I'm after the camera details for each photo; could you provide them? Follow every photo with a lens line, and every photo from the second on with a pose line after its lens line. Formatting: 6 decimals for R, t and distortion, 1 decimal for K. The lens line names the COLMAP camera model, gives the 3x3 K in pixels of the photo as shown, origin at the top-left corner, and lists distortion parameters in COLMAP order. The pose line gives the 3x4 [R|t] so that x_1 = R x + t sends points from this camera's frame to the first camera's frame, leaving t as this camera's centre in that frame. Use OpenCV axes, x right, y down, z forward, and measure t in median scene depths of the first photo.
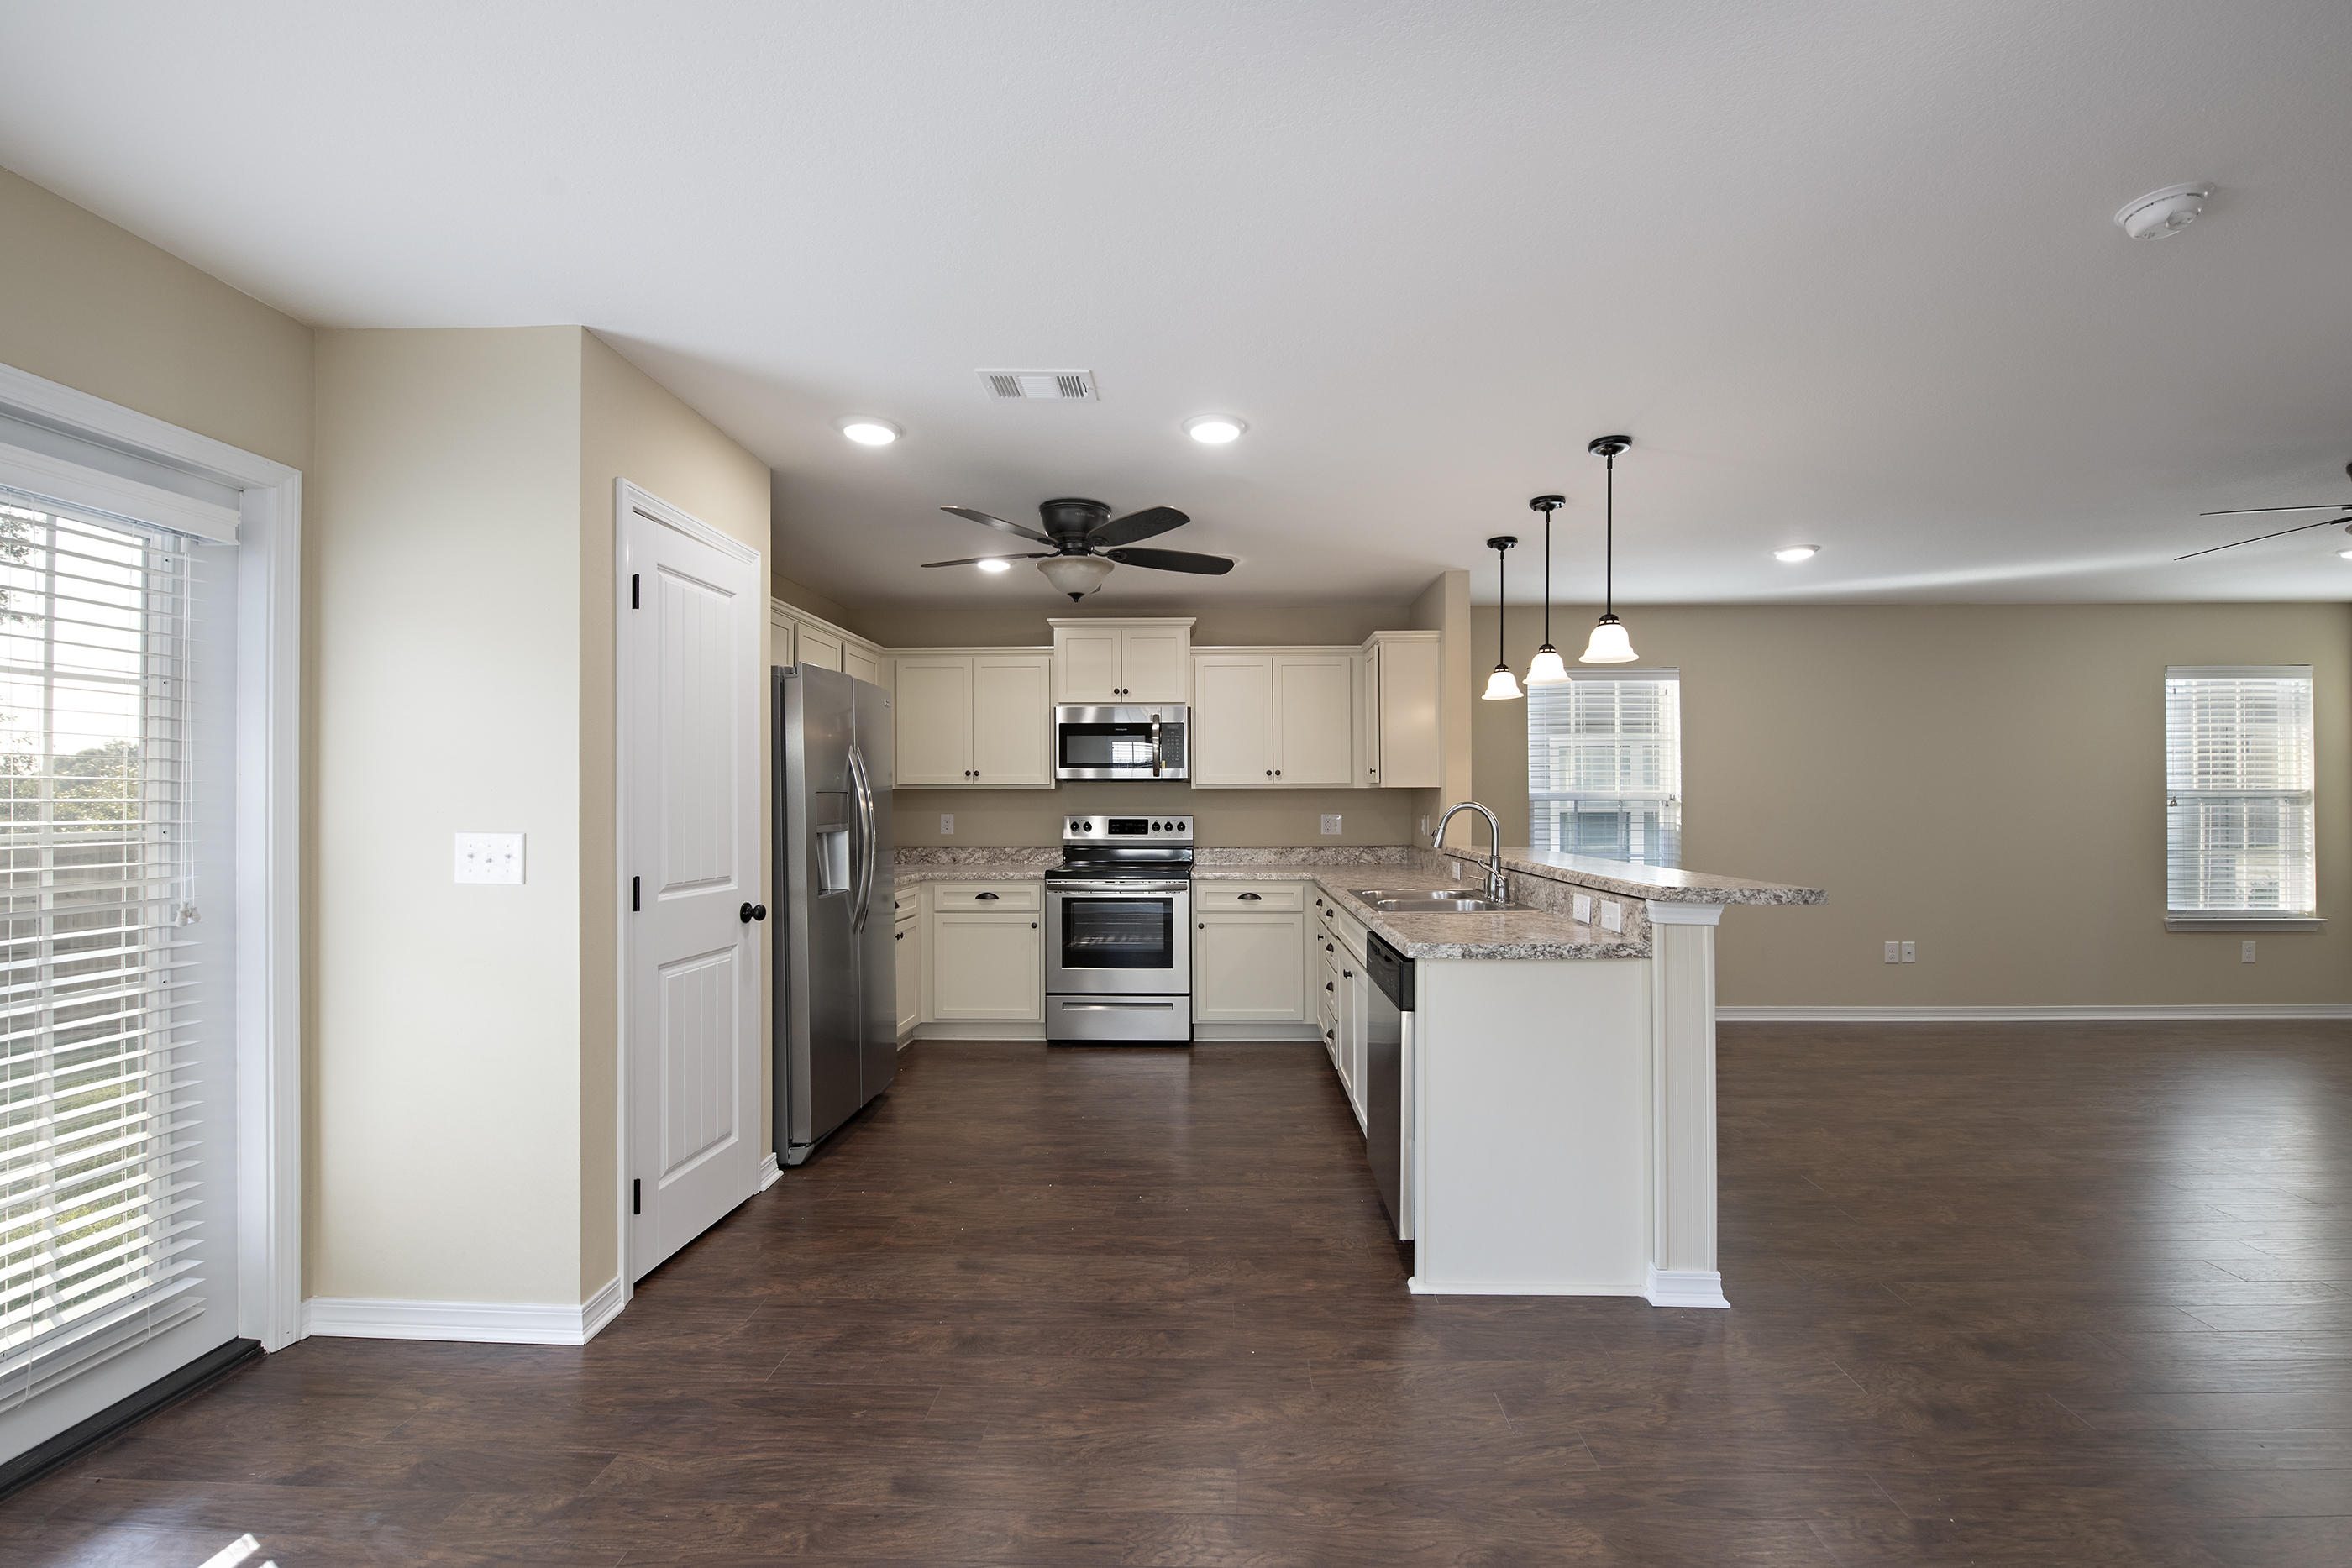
lens RADIAL K [[949.4, 0, 1187.1], [0, 949.4, 788.5], [0, 0, 1]] dist [0.004737, 0.000469]
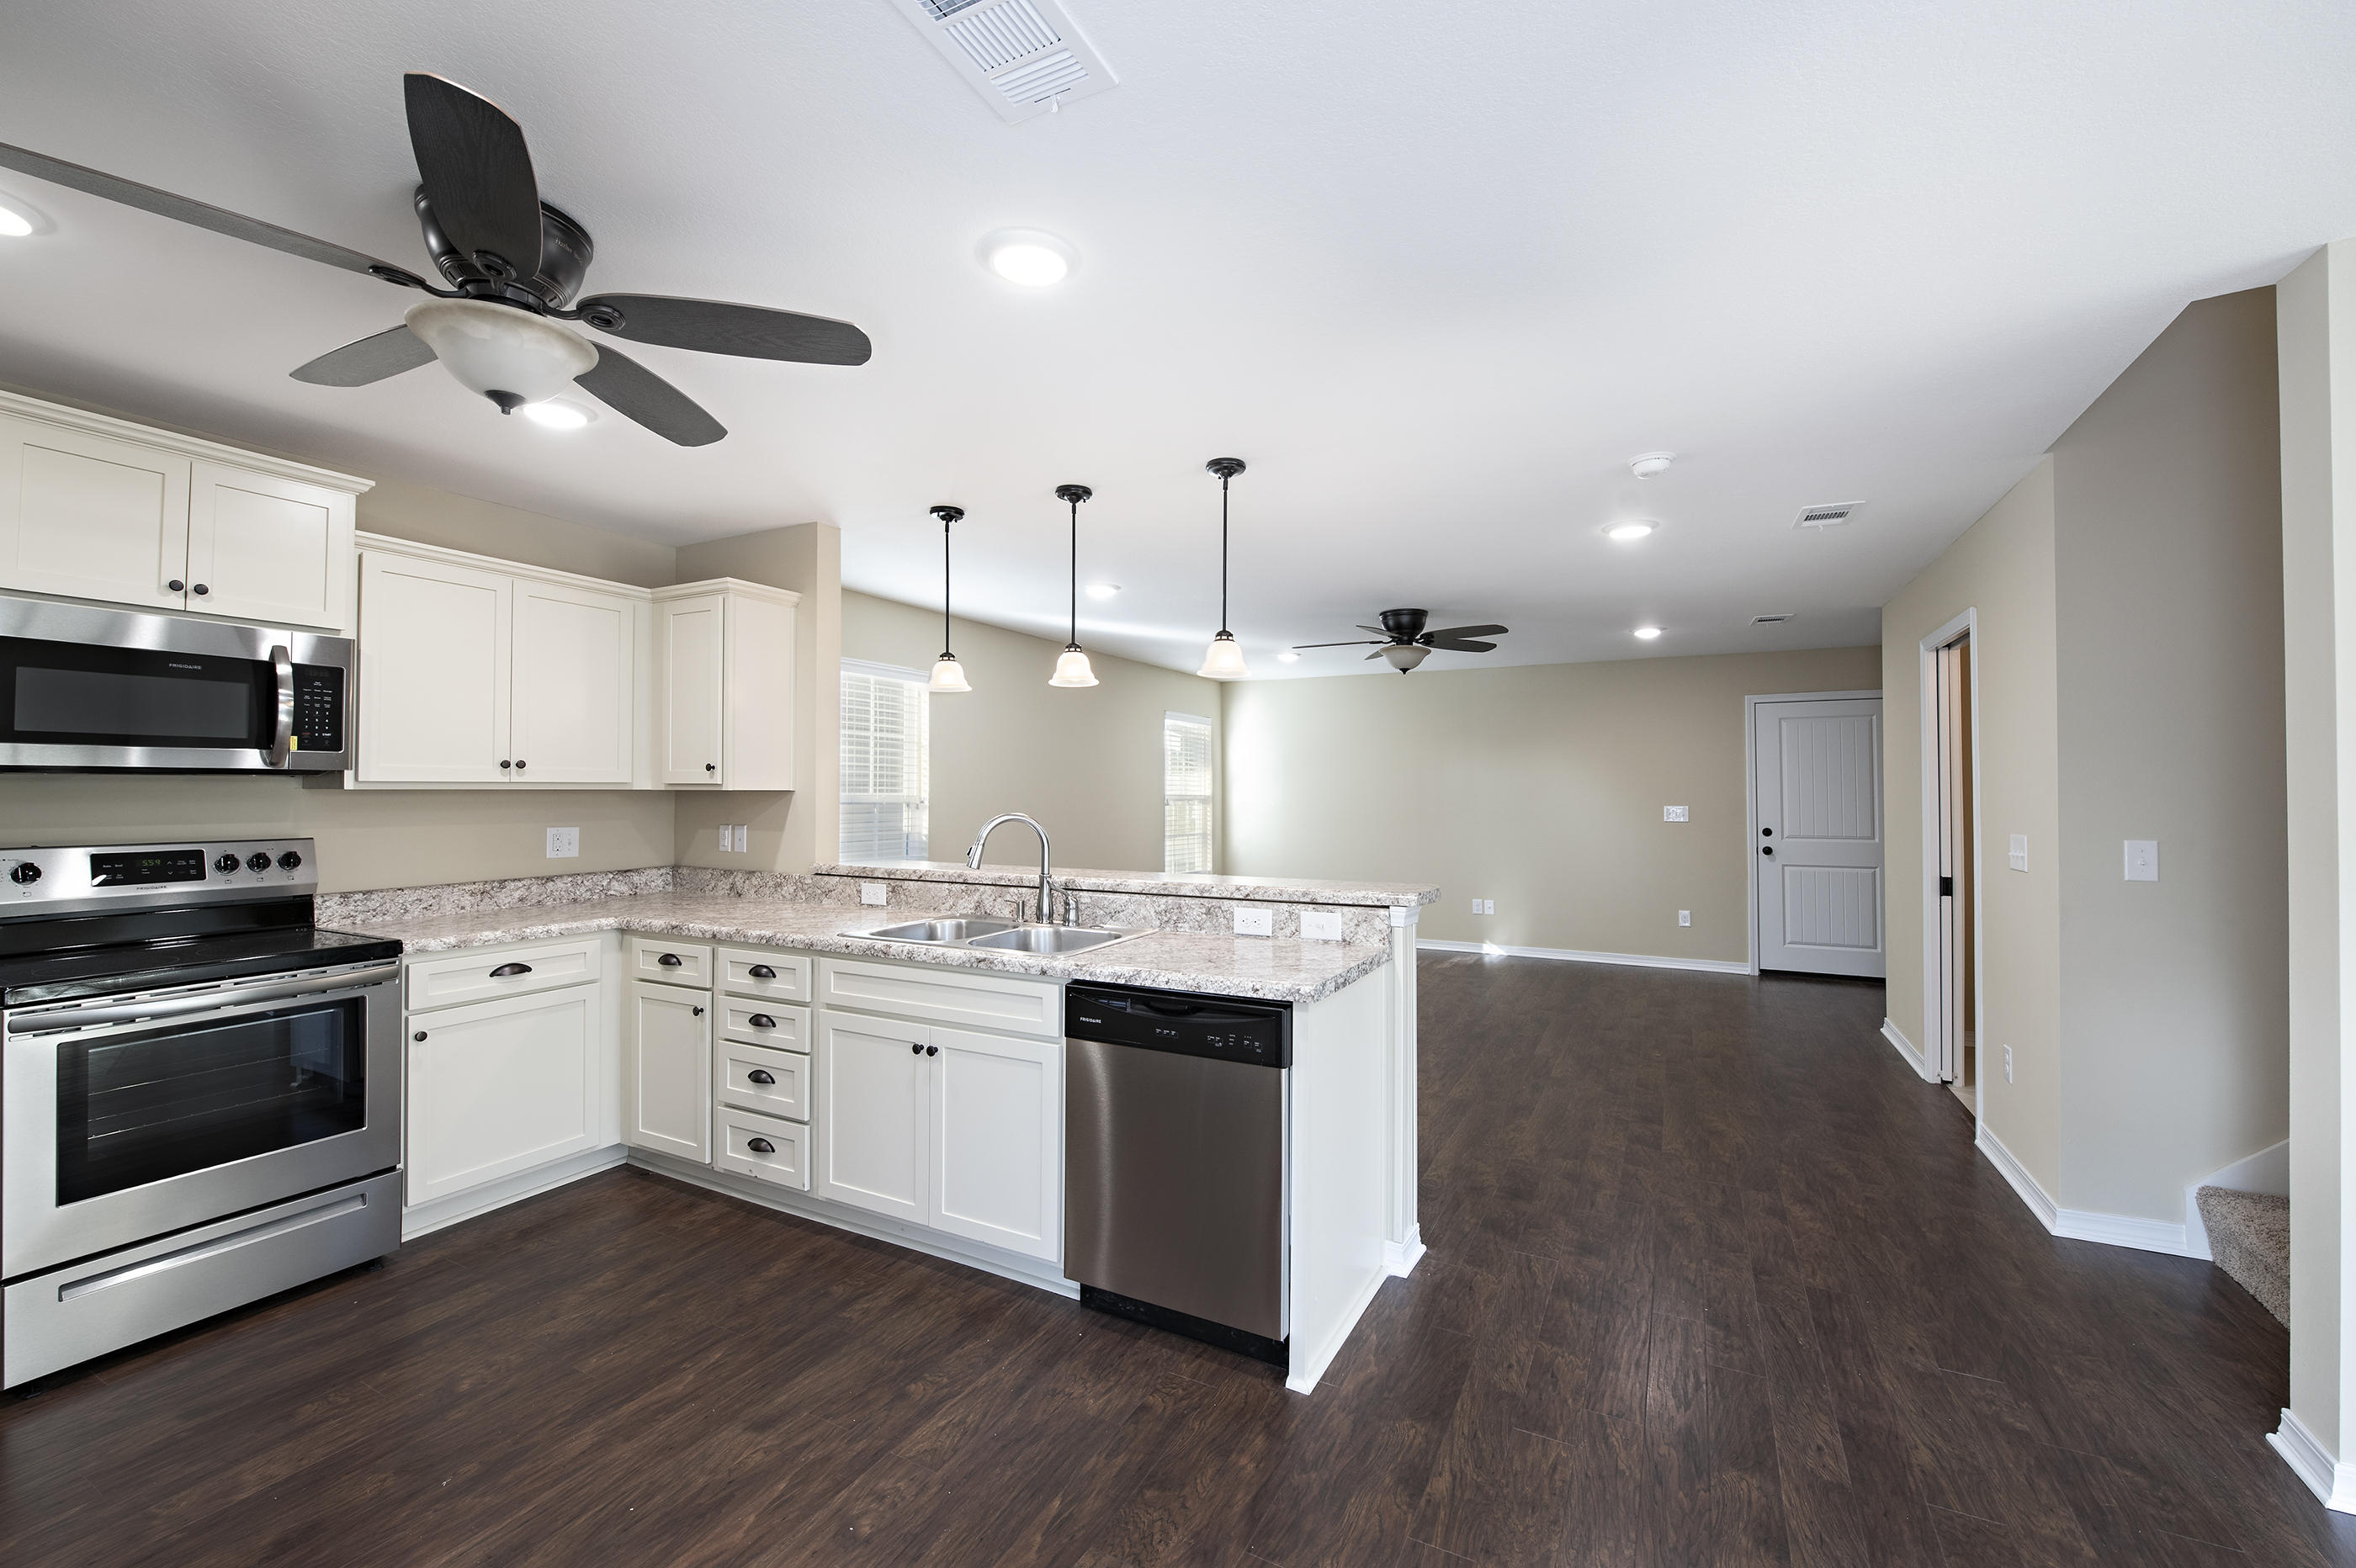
lens RADIAL K [[953.0, 0, 1160.2], [0, 953.0, 779.1], [0, 0, 1]] dist [0.002570, 0.000170]
pose [[0.452959, 0.013510, 0.891429, -0.291882], [-0.013305, 0.999876, -0.008393, -0.007966], [-0.891432, -0.008059, 0.453083, 0.357193]]
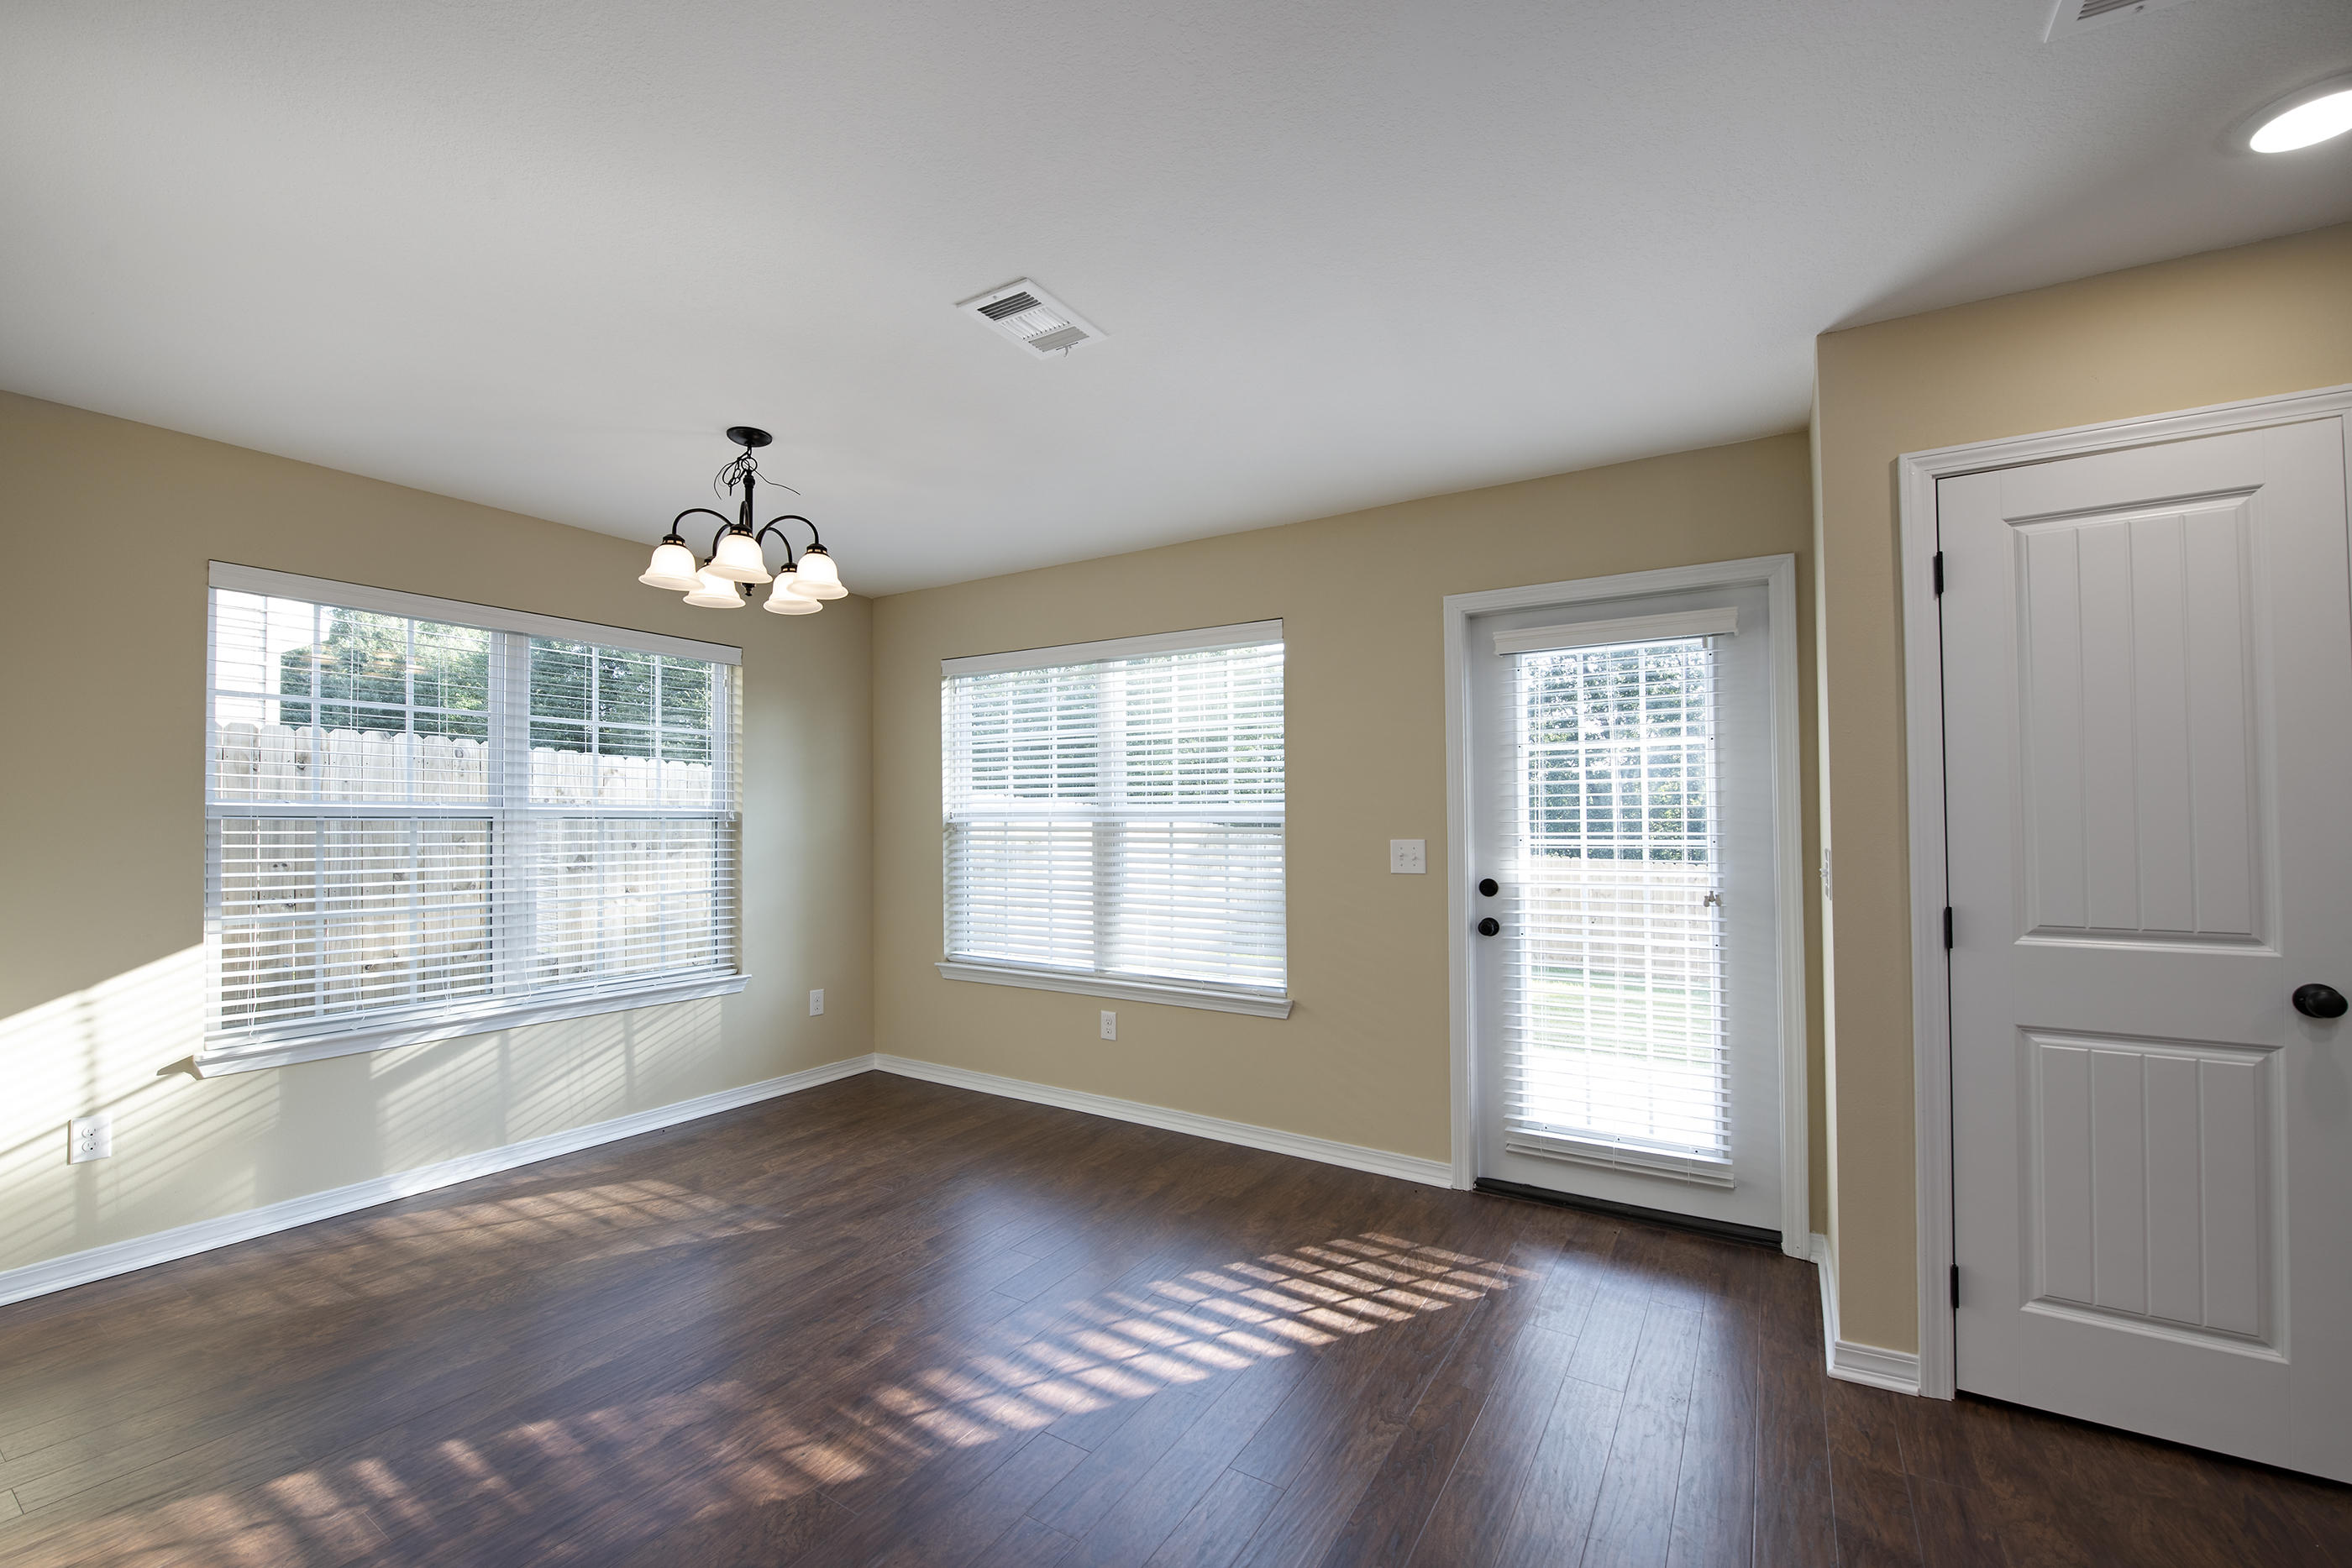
lens RADIAL K [[933.7, 0, 1151.7], [0, 933.7, 803.5], [0, 0, 1]] dist [-0.020246, -0.000036]
pose [[-0.505745, -0.013467, -0.862578, 0.240907], [0.015119, 0.999586, -0.024471, 0.005154], [0.862550, -0.025417, -0.505333, 0.393490]]
